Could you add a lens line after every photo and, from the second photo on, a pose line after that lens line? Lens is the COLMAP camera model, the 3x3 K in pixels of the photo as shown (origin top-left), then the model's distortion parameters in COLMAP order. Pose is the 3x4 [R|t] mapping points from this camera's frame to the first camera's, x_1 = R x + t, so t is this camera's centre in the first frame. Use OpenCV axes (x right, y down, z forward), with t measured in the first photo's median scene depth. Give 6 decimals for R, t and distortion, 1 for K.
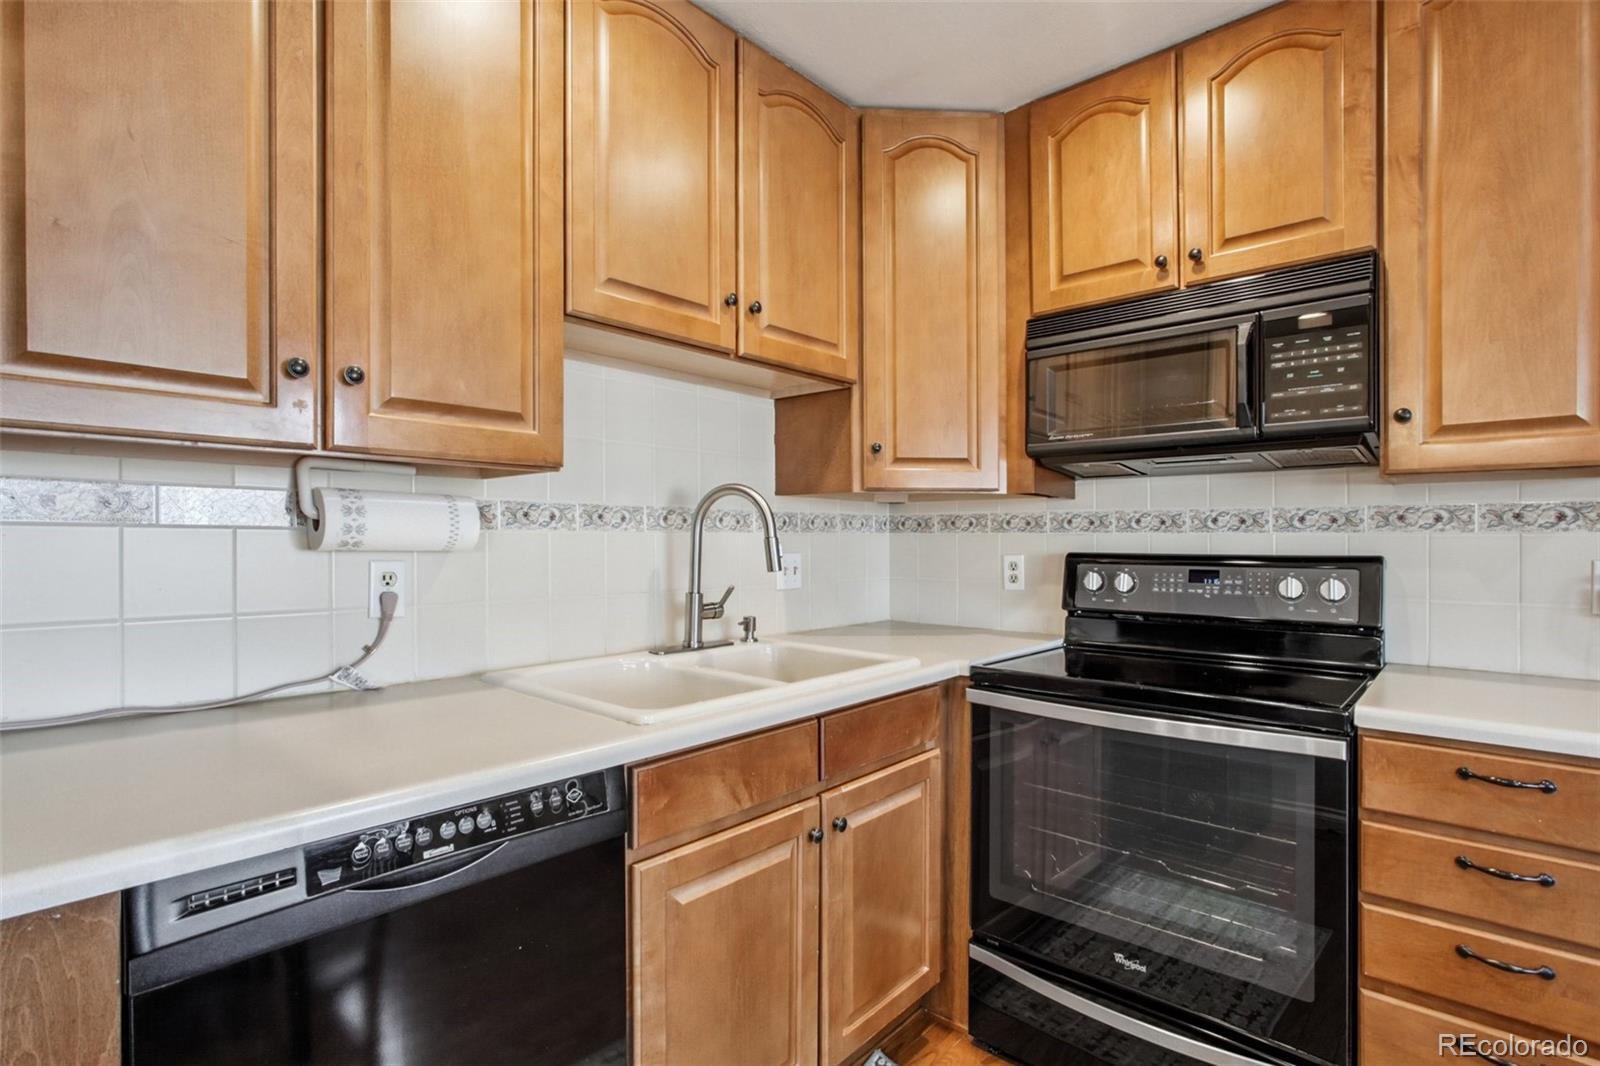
lens RADIAL K [[791.5, 0, 798.1], [0, 791.5, 532.1], [0, 0, 1]] dist [0.004038, -0.000192]
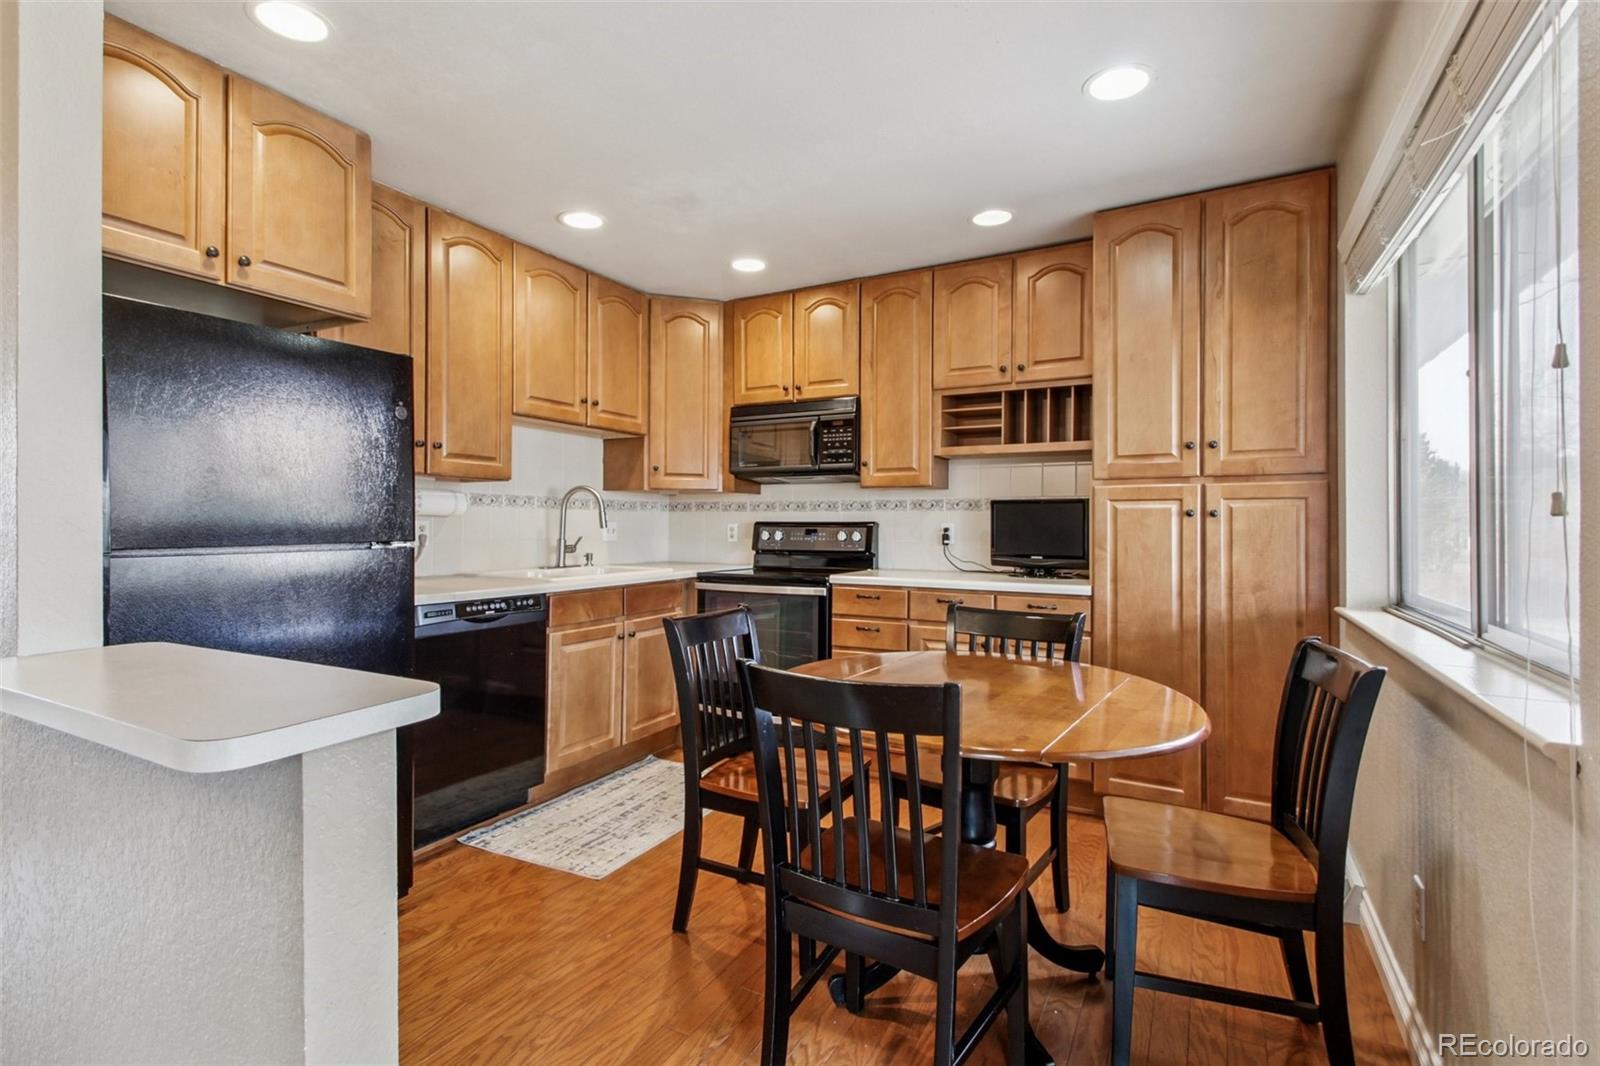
lens RADIAL K [[791.5, 0, 802.4], [0, 791.5, 501.6], [0, 0, 1]] dist [0.004038, -0.000192]
pose [[0.973457, 0.010100, 0.228646, 0.002748], [-0.004944, 0.999721, -0.023110, 0.023957], [-0.228816, 0.021366, 0.973235, -1.077362]]
